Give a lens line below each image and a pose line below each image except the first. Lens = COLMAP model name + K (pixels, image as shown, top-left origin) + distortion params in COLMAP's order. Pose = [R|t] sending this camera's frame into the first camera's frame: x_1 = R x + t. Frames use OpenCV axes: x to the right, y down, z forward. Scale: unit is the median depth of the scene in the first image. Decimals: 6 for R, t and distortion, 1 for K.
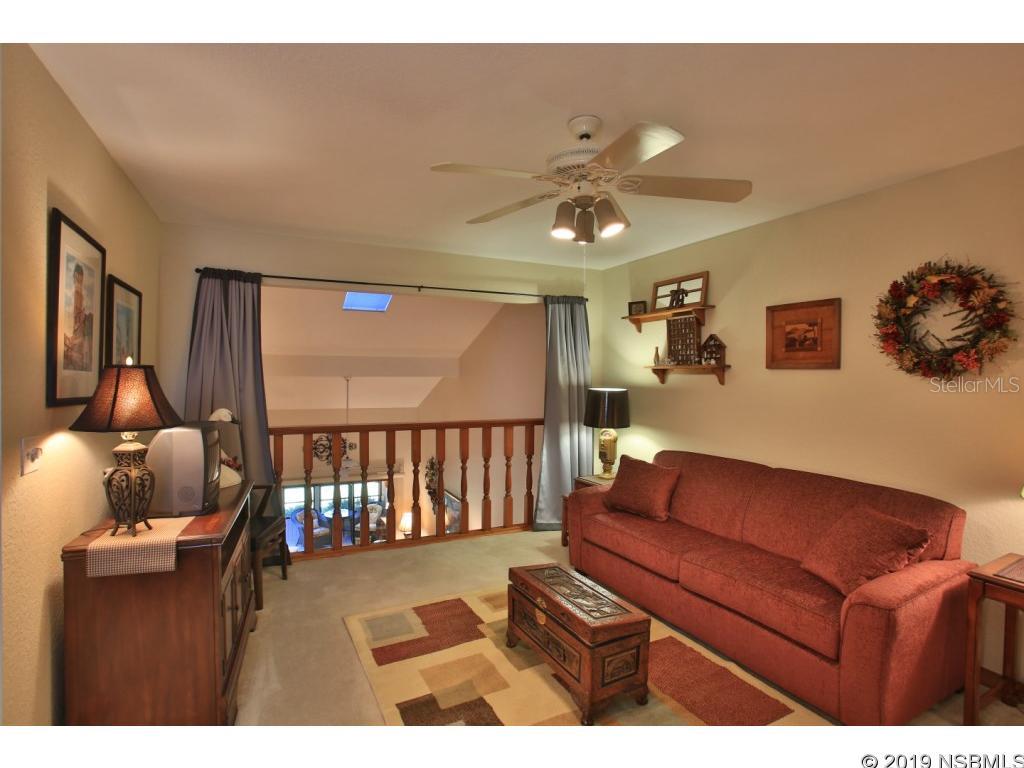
lens RADIAL K [[497.7, 0, 505.5], [0, 497.7, 382.9], [0, 0, 1]] dist [-0.071619, 0.029213]
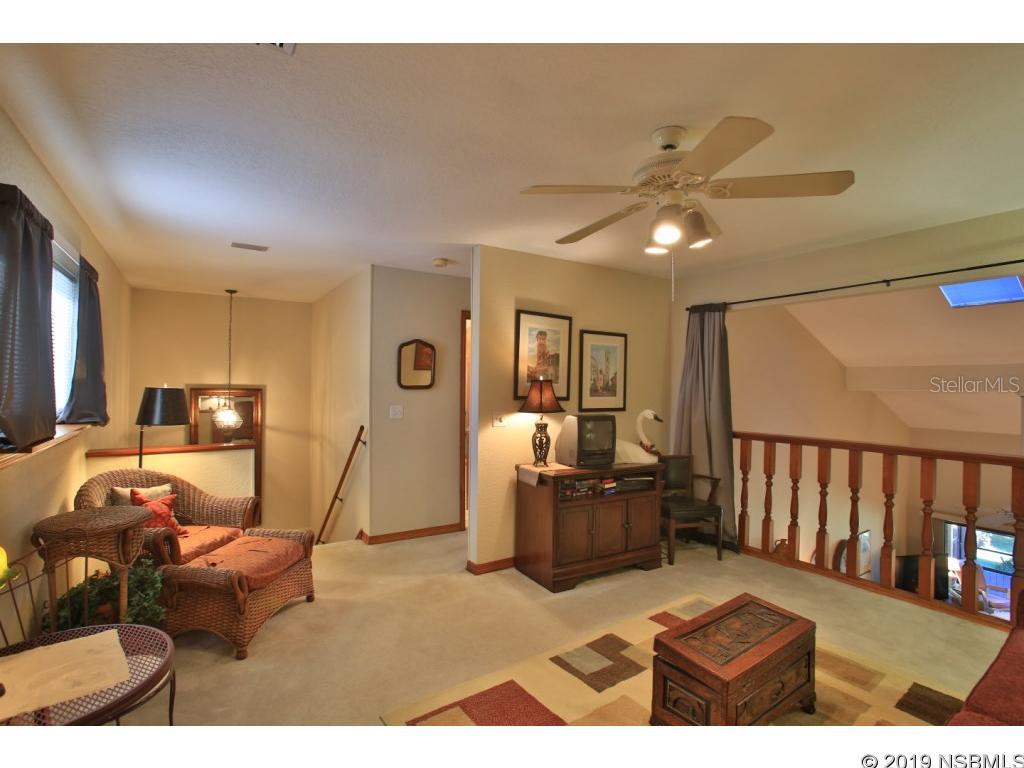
lens RADIAL K [[497.7, 0, 505.5], [0, 497.7, 382.9], [0, 0, 1]] dist [-0.071619, 0.029213]
pose [[0.127725, -0.008403, -0.991774, 0.713960], [-0.022314, 0.999687, -0.011343, 0.000769], [0.991559, 0.023579, 0.127498, 0.352979]]
